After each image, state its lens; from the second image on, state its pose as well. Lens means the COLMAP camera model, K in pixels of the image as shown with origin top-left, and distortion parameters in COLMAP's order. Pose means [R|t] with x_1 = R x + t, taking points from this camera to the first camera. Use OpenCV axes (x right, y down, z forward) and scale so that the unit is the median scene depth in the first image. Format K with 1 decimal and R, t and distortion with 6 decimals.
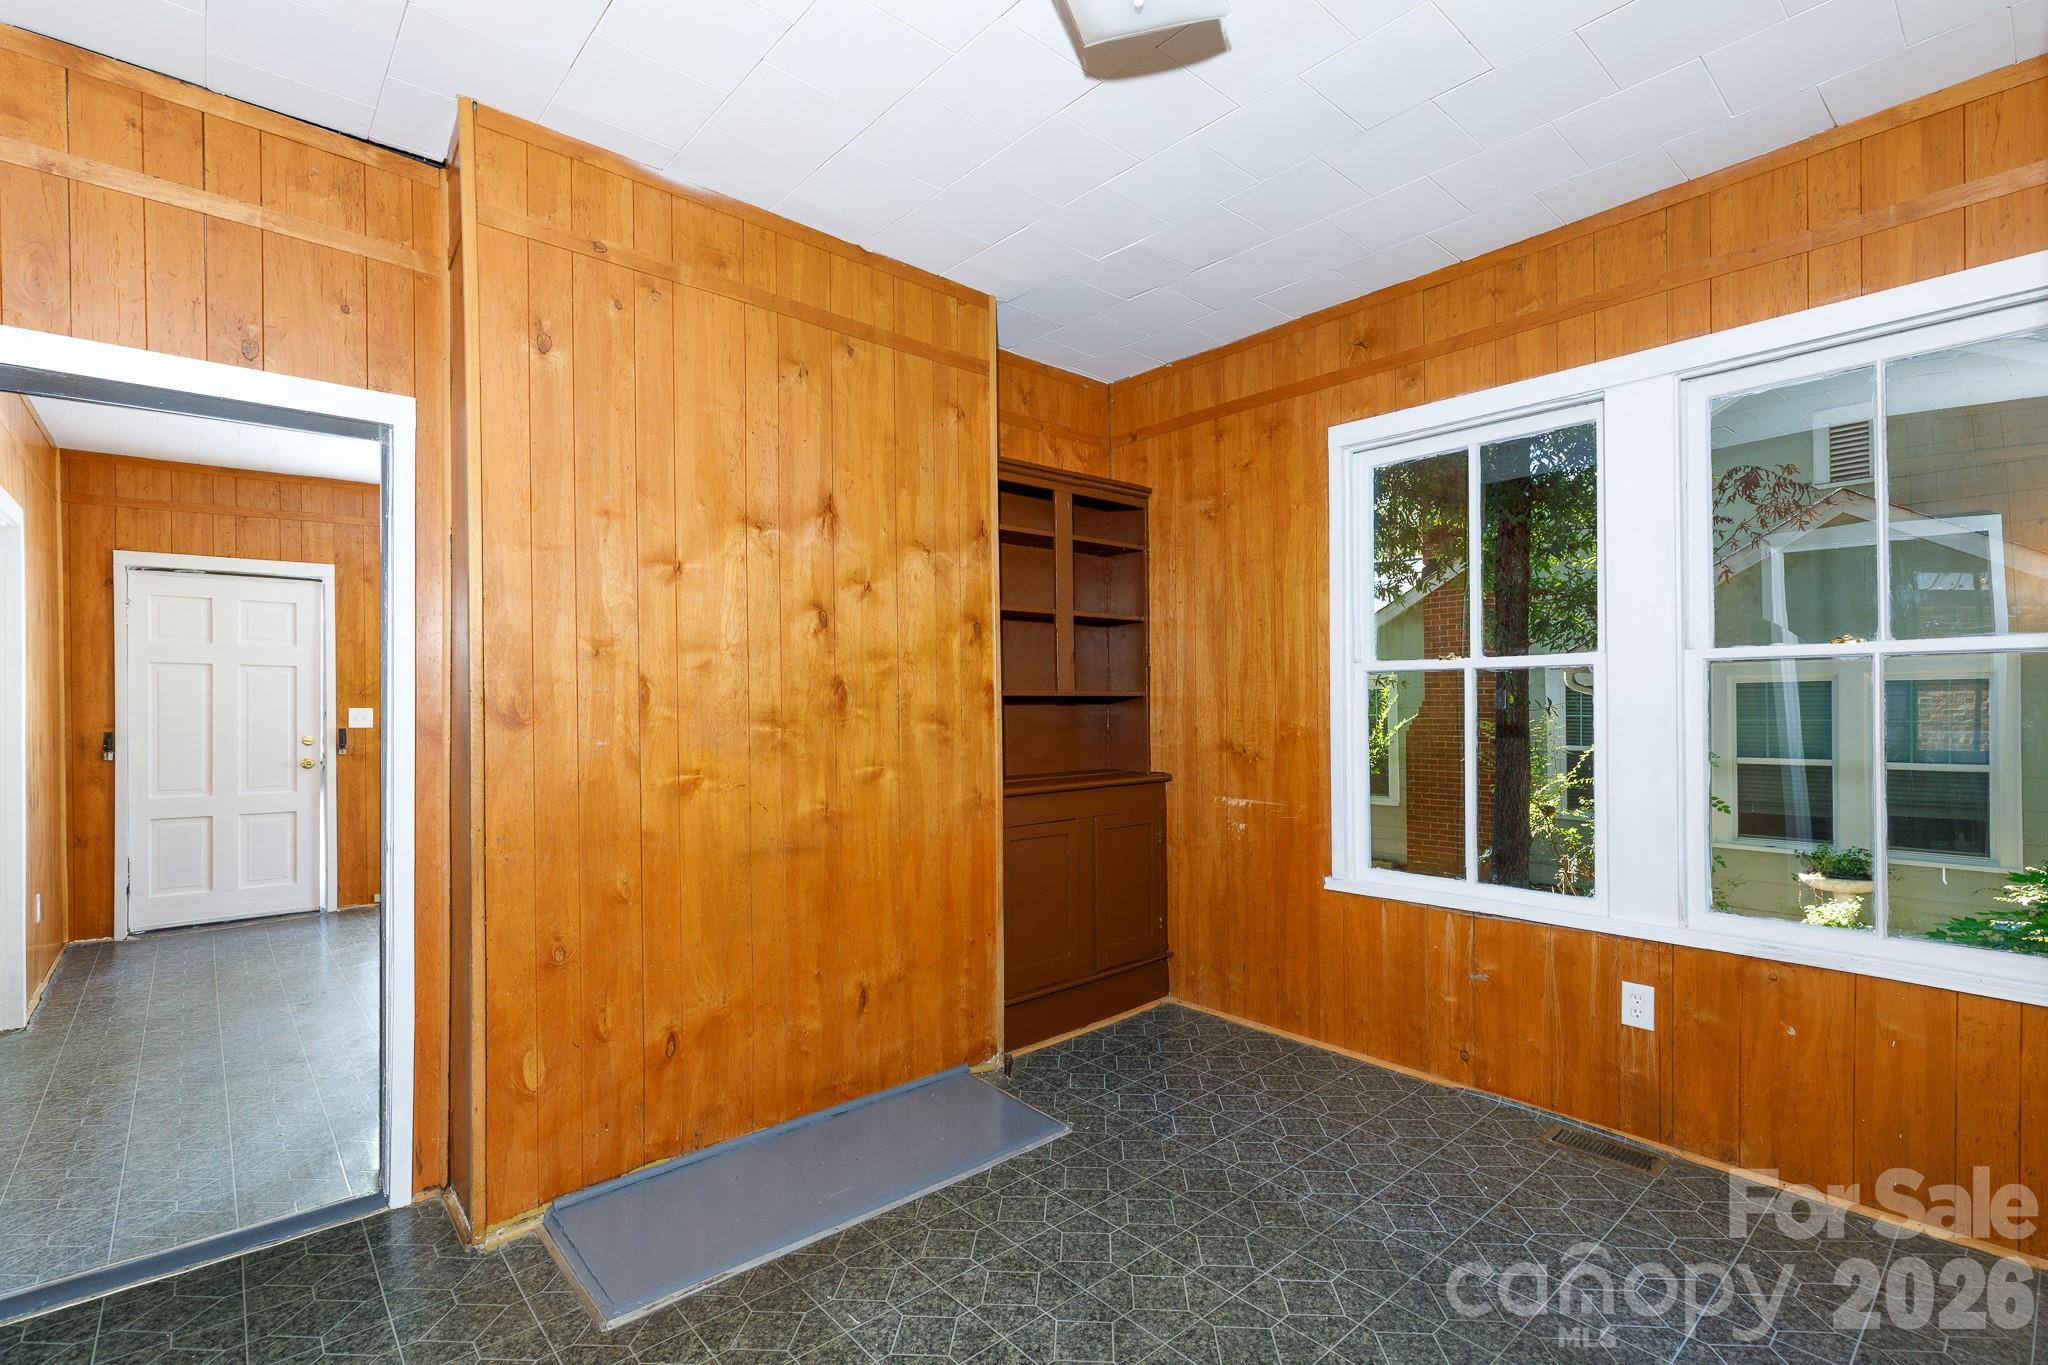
lens RADIAL K [[938.2, 0, 1039.9], [0, 938.2, 705.4], [0, 0, 1]] dist [0.003670, -0.001798]
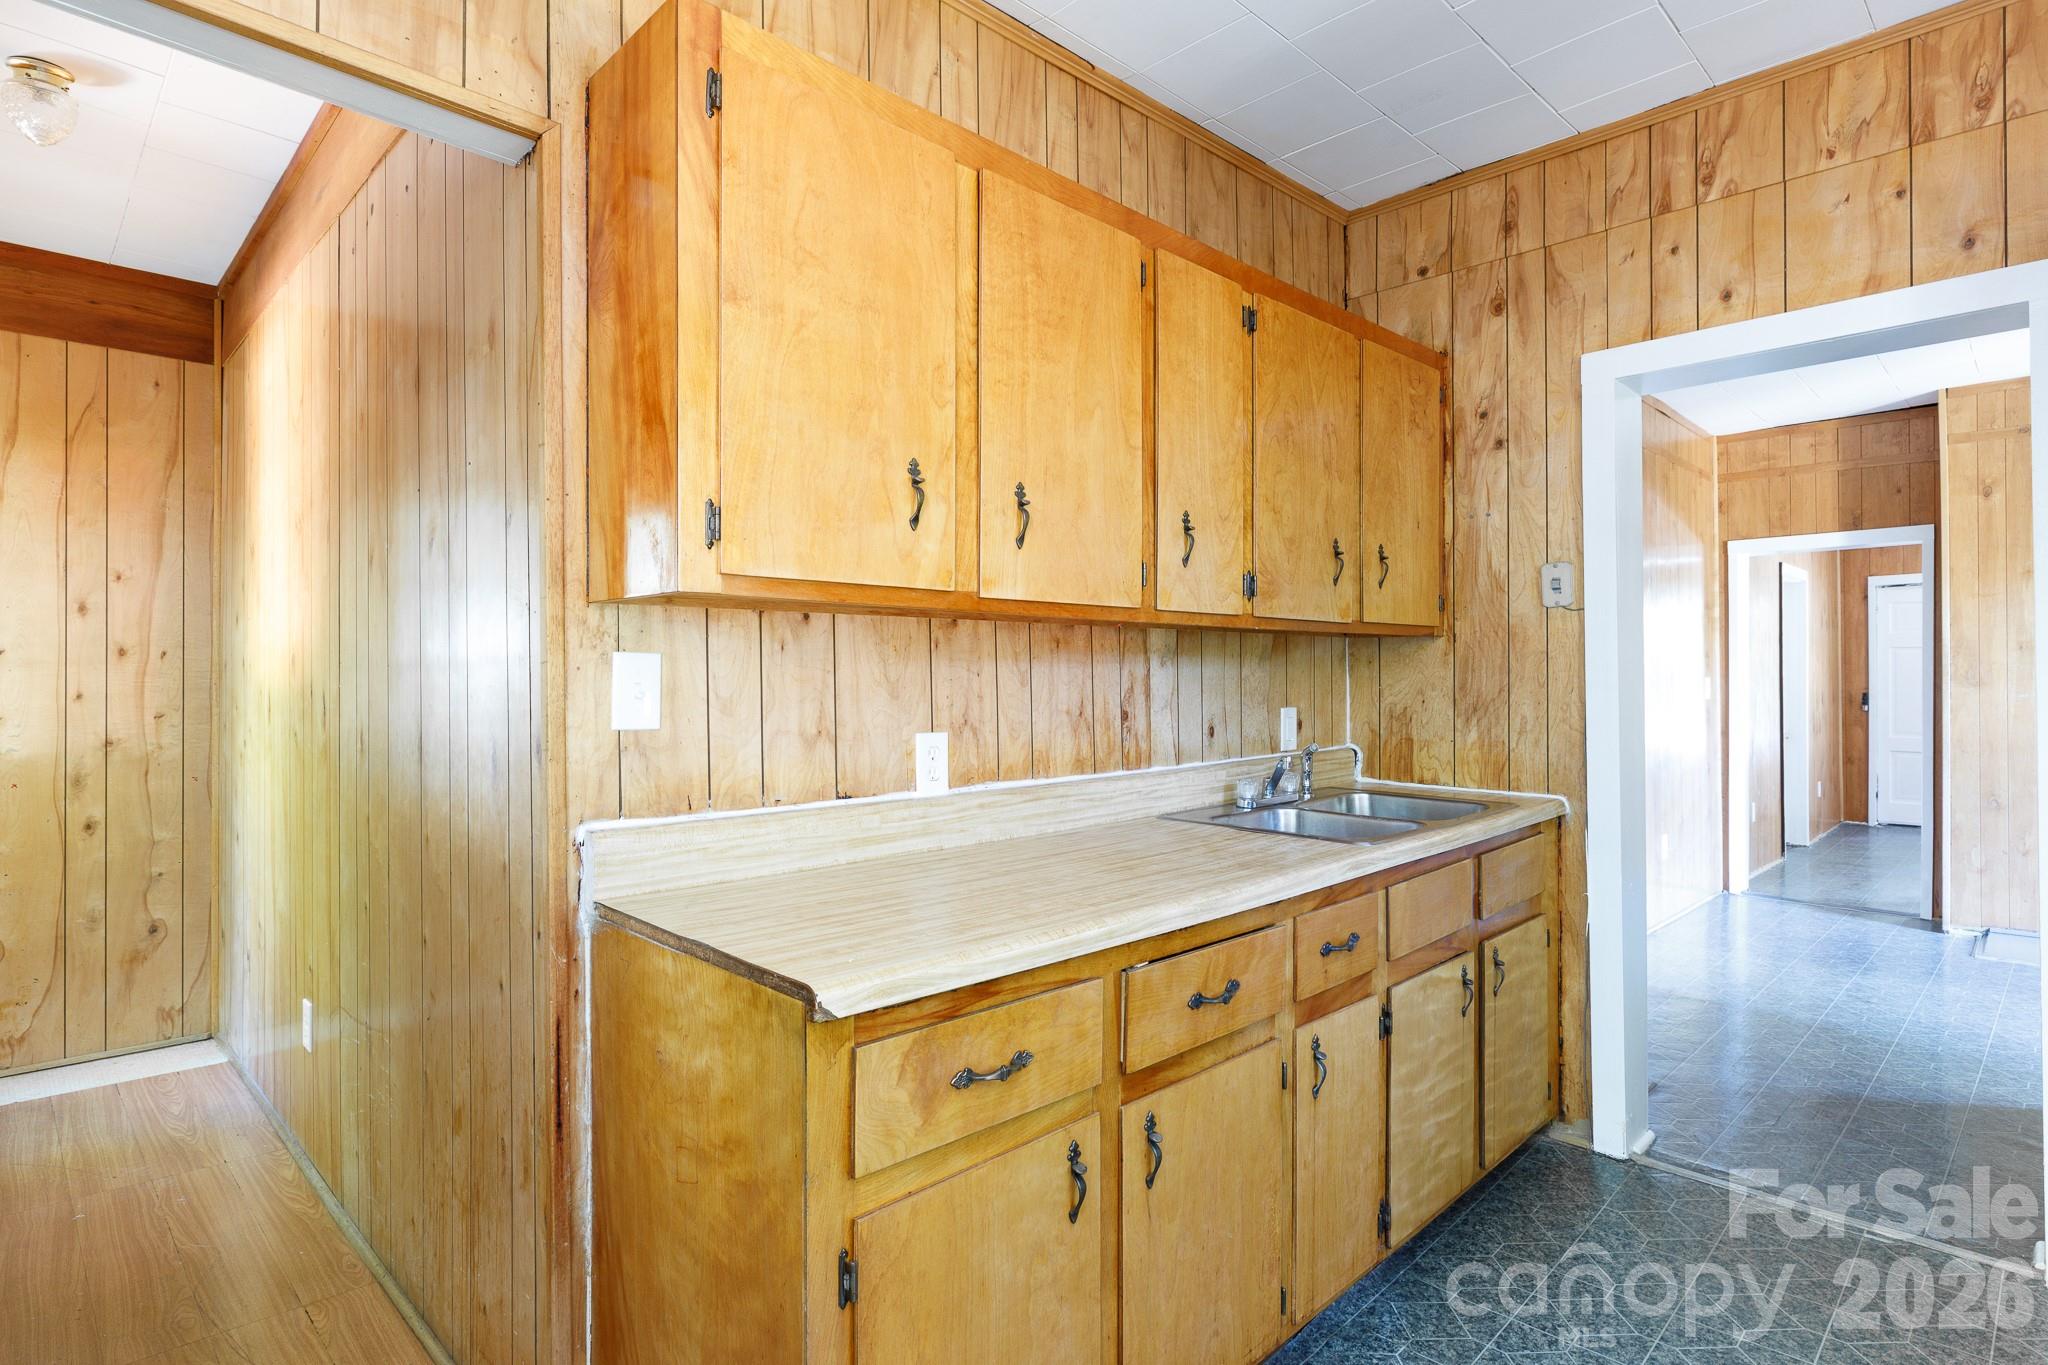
lens RADIAL K [[1060.7, 0, 1014.7], [0, 1060.7, 670.4], [0, 0, 1]] dist [-0.003855, 0.000226]
pose [[0.050715, -0.004000, -0.998705, 1.333023], [-0.002159, 0.999989, -0.004115, 0.002164], [0.998711, 0.002365, 0.050706, -0.966780]]
